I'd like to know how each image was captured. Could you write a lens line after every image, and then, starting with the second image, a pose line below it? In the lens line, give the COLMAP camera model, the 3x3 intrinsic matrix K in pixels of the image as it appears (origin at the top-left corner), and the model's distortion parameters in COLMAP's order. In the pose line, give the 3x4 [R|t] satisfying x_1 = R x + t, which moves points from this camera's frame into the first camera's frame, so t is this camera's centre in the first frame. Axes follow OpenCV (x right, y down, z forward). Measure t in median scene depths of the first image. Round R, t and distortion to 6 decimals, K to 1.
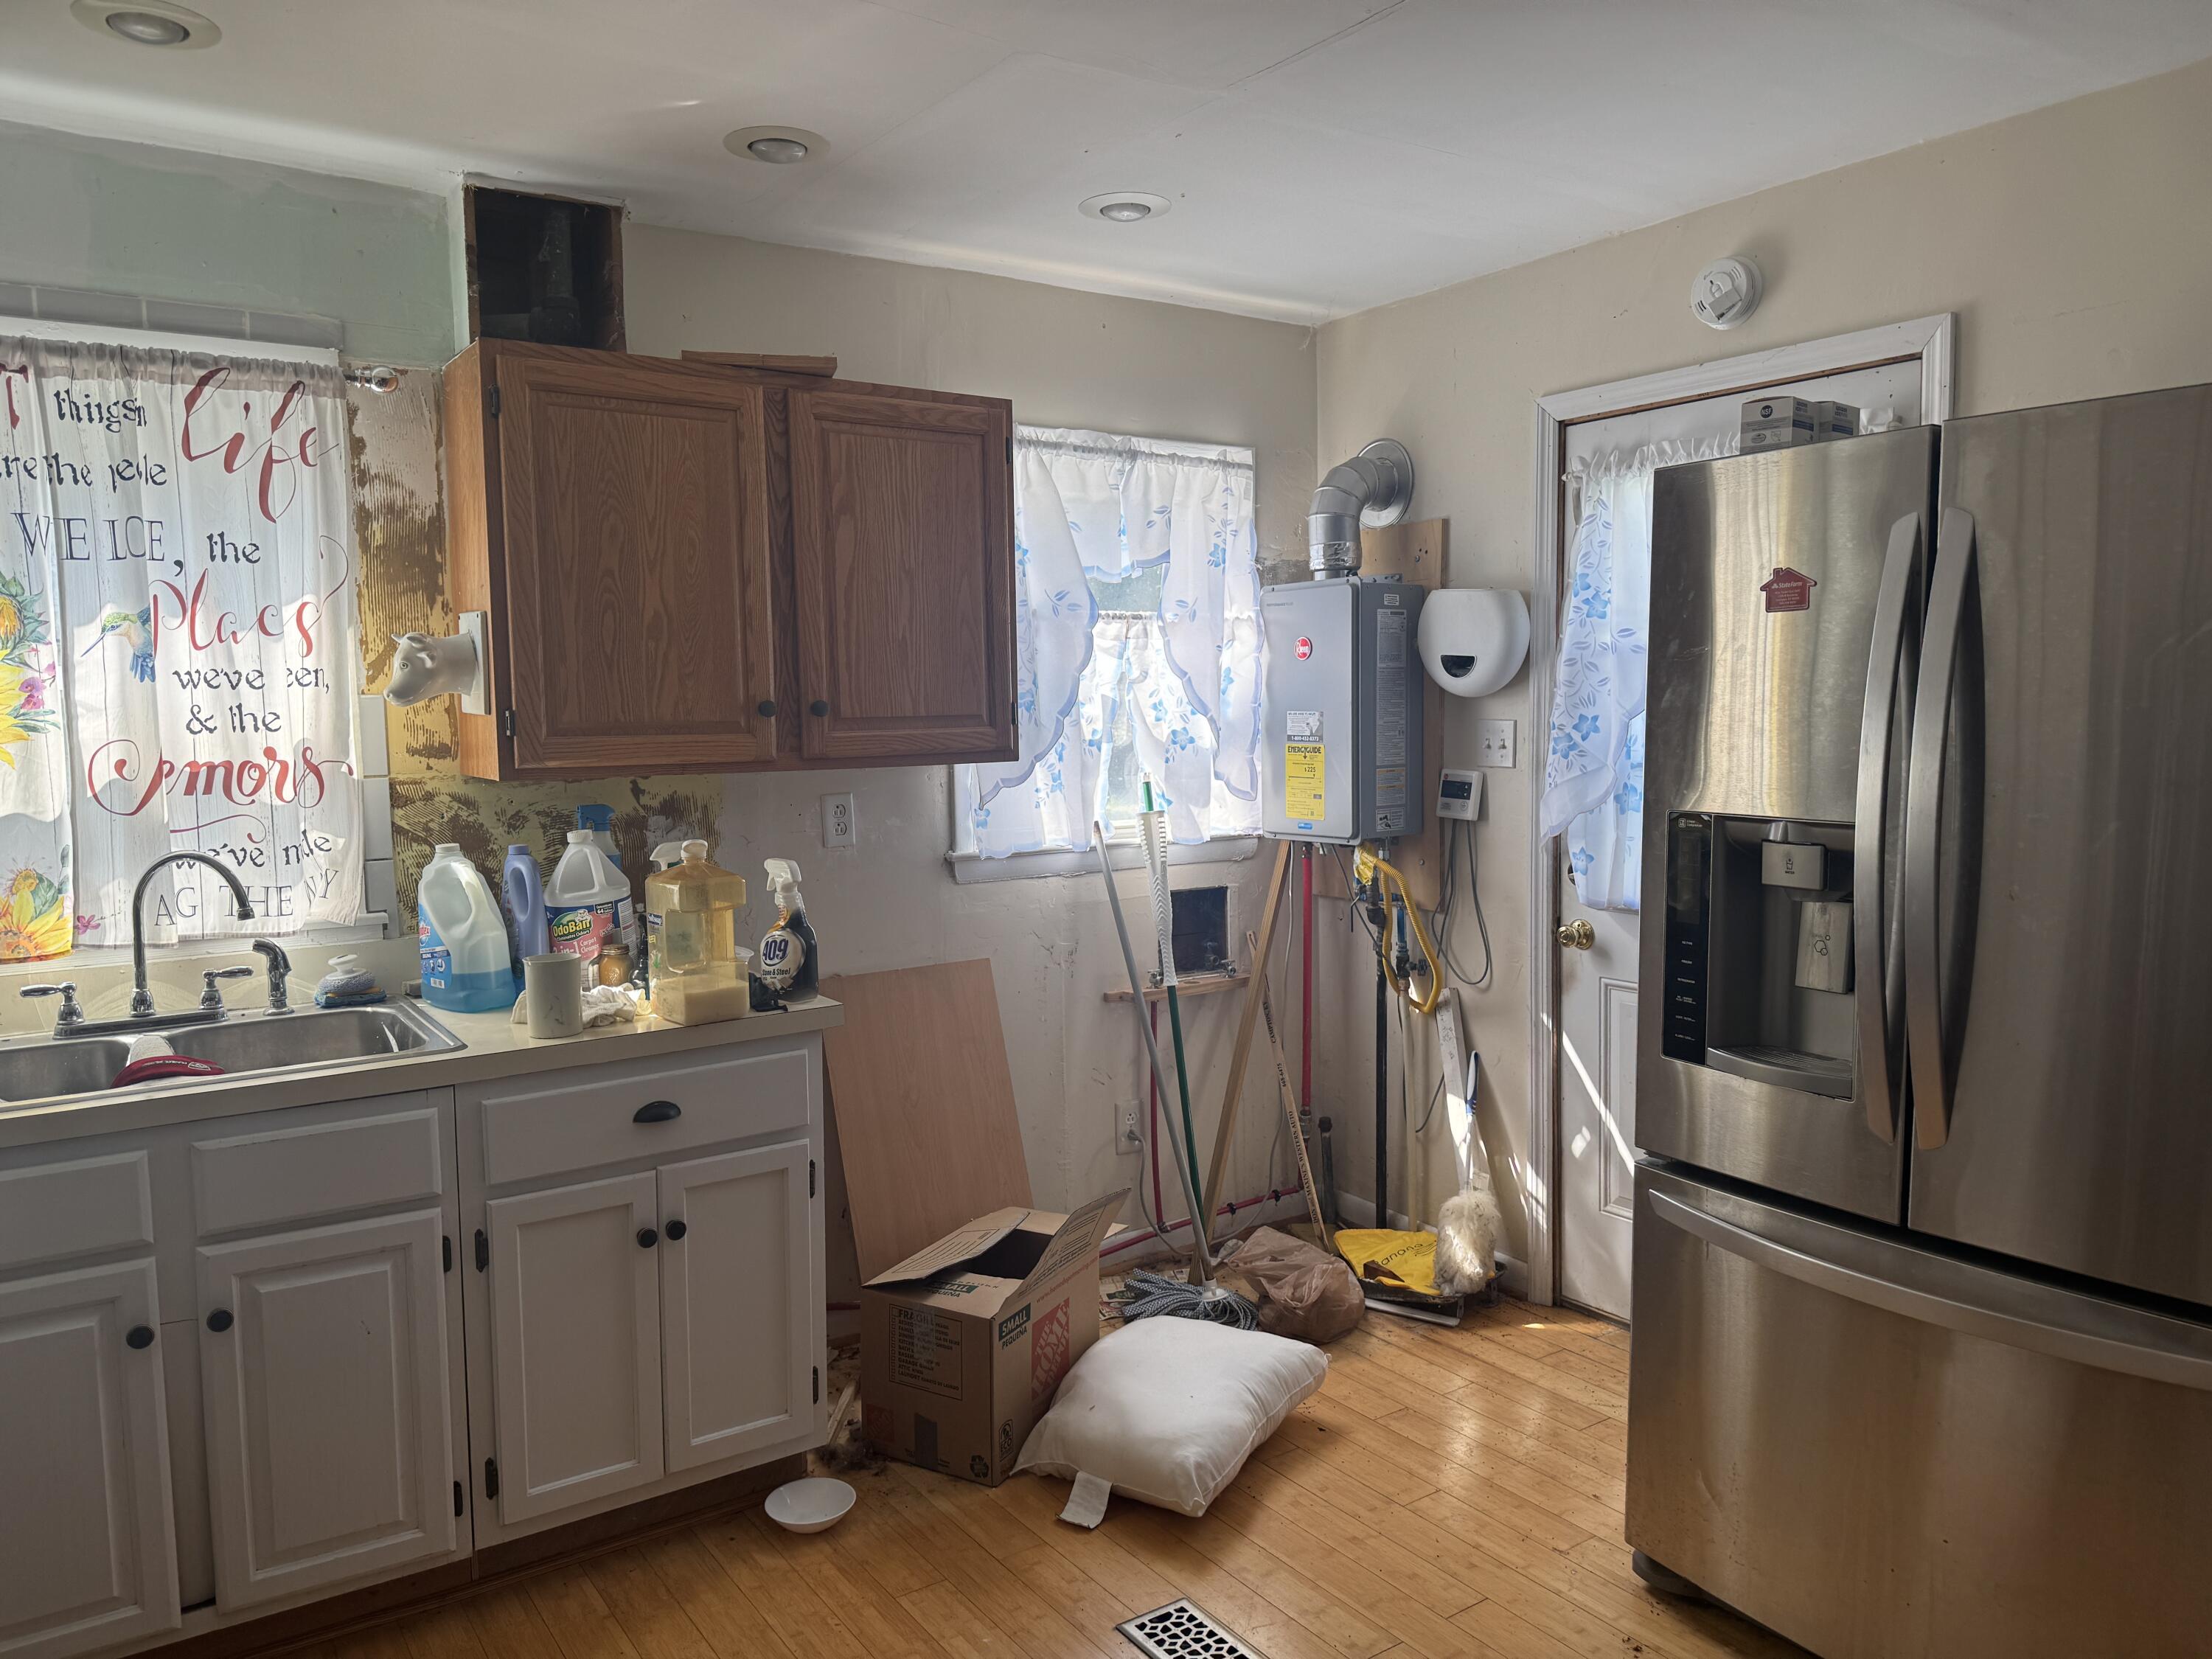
lens RADIAL K [[1571.4, 0, 1111.9], [0, 1571.4, 800.4], [0, 0, 1]] dist [-0.001268, -0.009652]
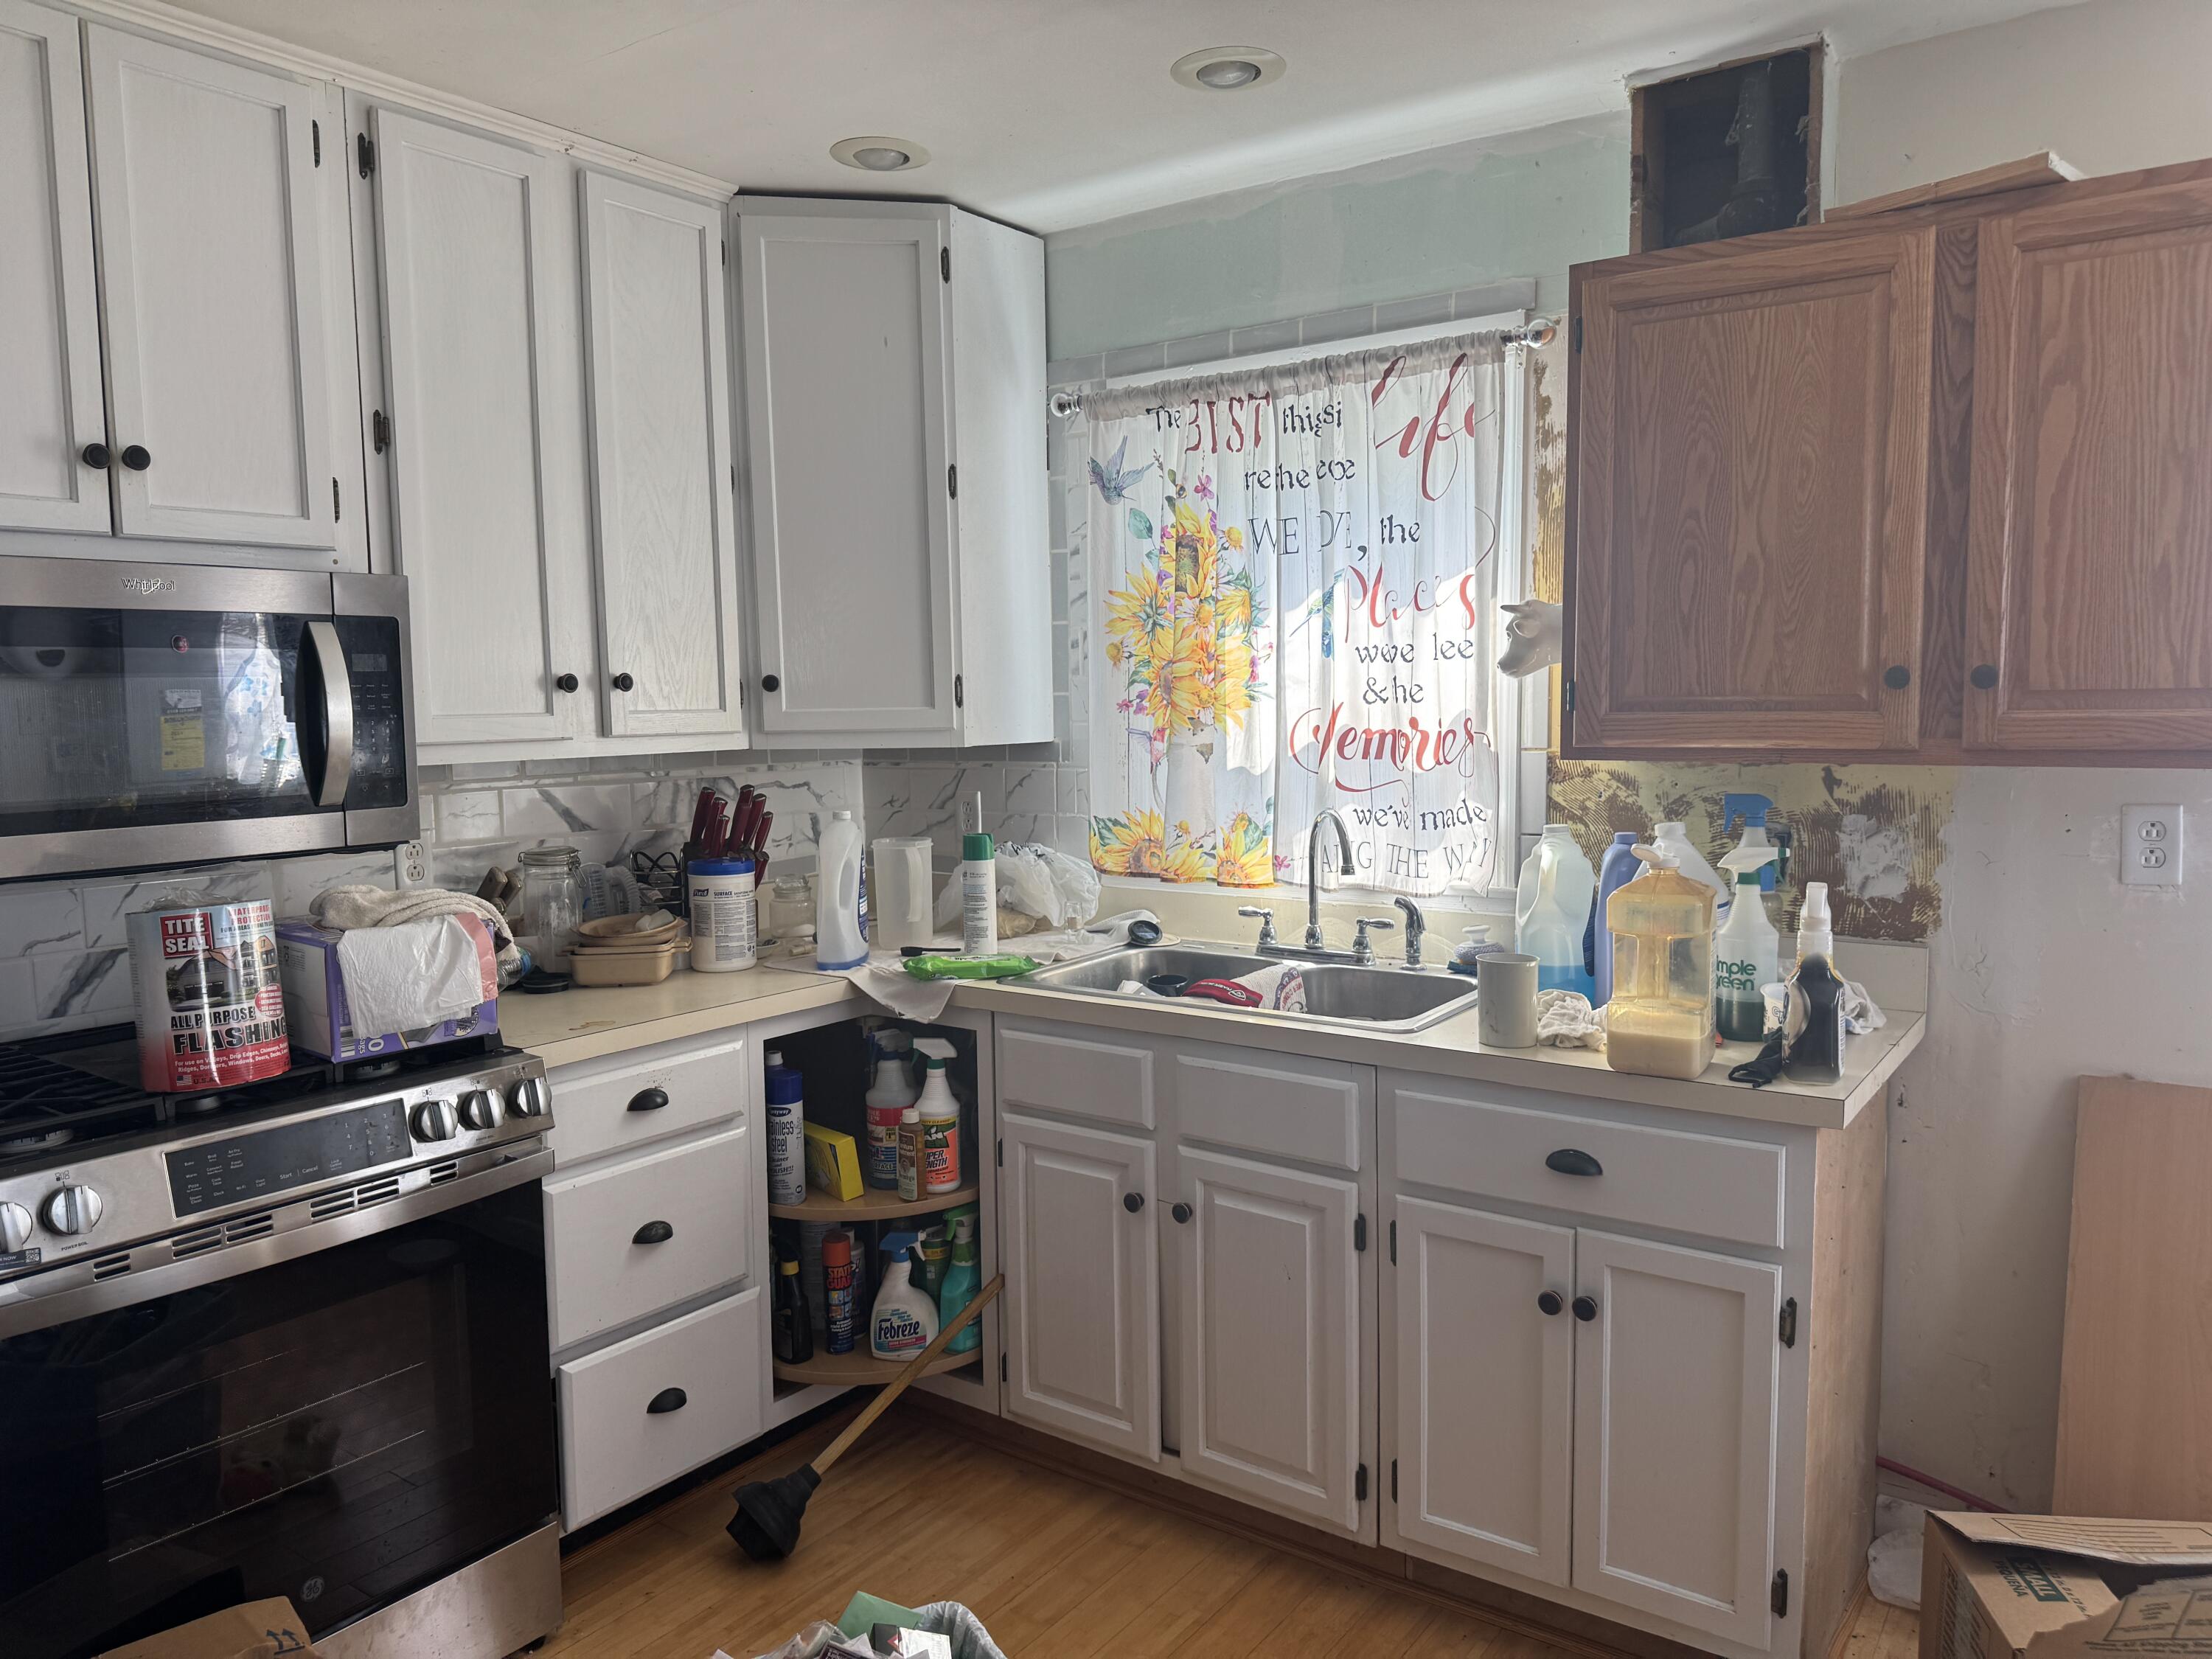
lens RADIAL K [[1544.9, 0, 1106.0], [0, 1544.9, 829.5], [0, 0, 1]] dist [0.100263, -0.160610]
pose [[0.325355, 0.091041, -0.941199, 0.377130], [-0.048409, 0.995653, 0.079574, -0.031201], [0.944352, 0.019673, 0.328348, 0.456530]]
